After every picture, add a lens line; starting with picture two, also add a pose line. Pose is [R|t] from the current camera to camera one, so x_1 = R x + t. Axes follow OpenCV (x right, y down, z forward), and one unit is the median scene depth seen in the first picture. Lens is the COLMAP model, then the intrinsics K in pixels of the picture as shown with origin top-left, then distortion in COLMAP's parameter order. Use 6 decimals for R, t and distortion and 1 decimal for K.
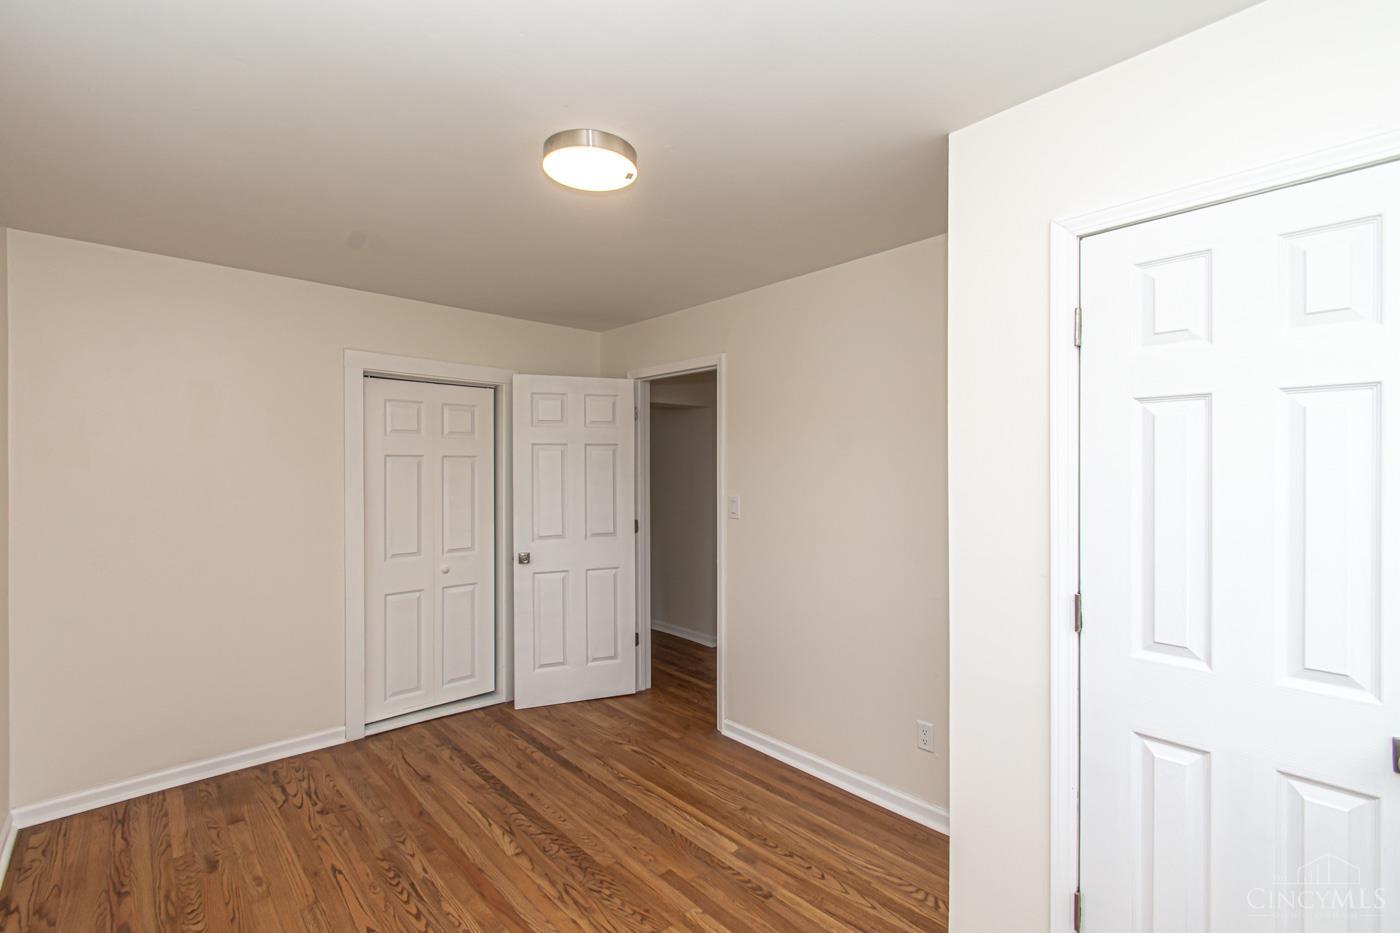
lens RADIAL K [[622.6, 0, 693.6], [0, 622.6, 467.9], [0, 0, 1]] dist [-0.004828, -0.006362]
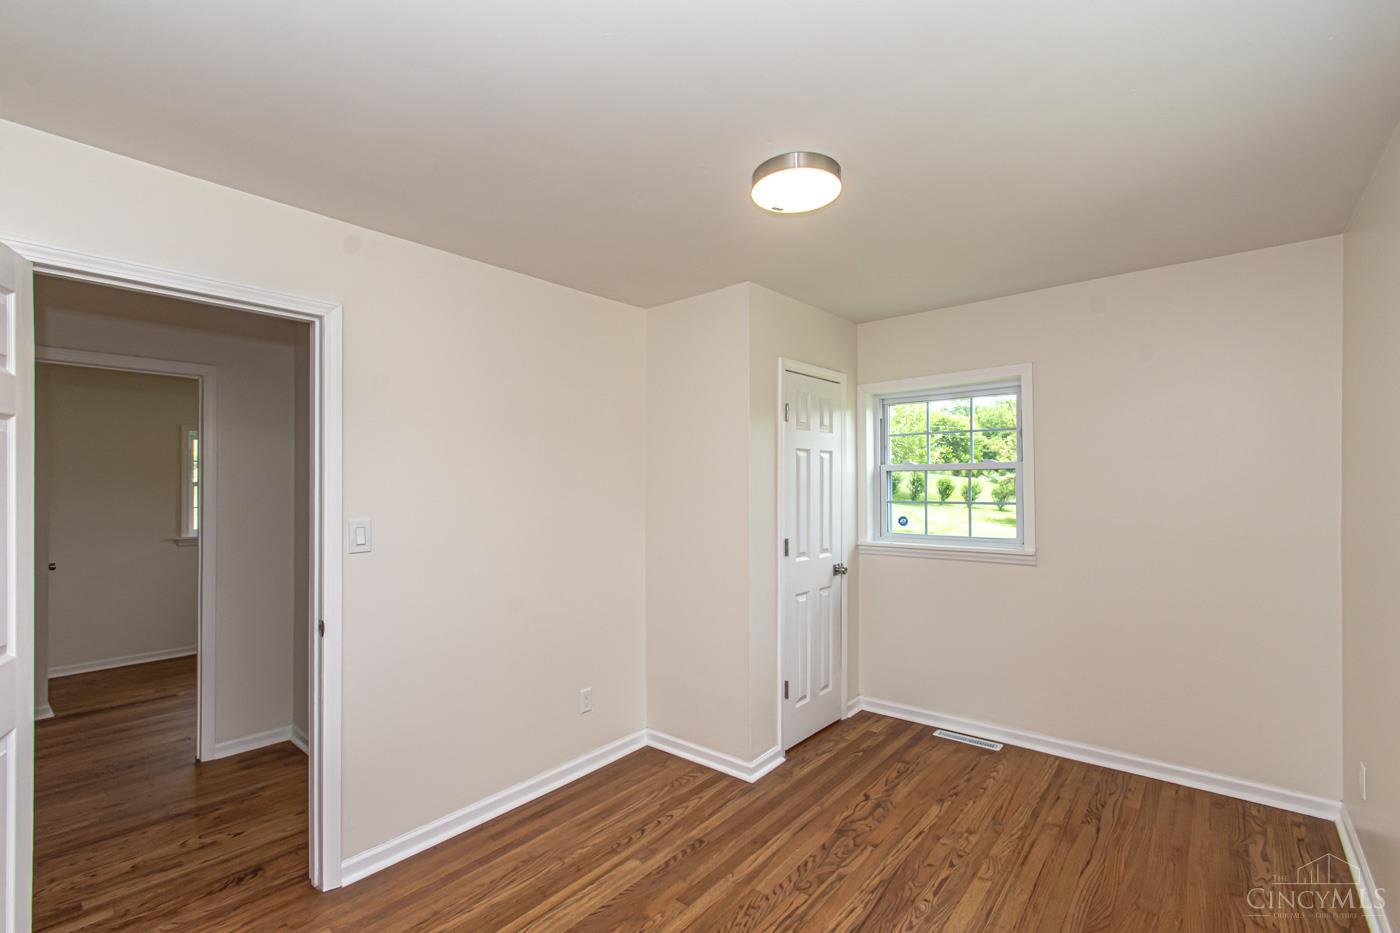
lens RADIAL K [[622.6, 0, 693.4], [0, 622.6, 471.2], [0, 0, 1]] dist [-0.004828, -0.006362]
pose [[-0.138358, 0.011292, 0.990318, -0.921668], [-0.000222, 0.999935, -0.011433, -0.001634], [-0.990382, -0.001802, -0.138346, 1.024750]]
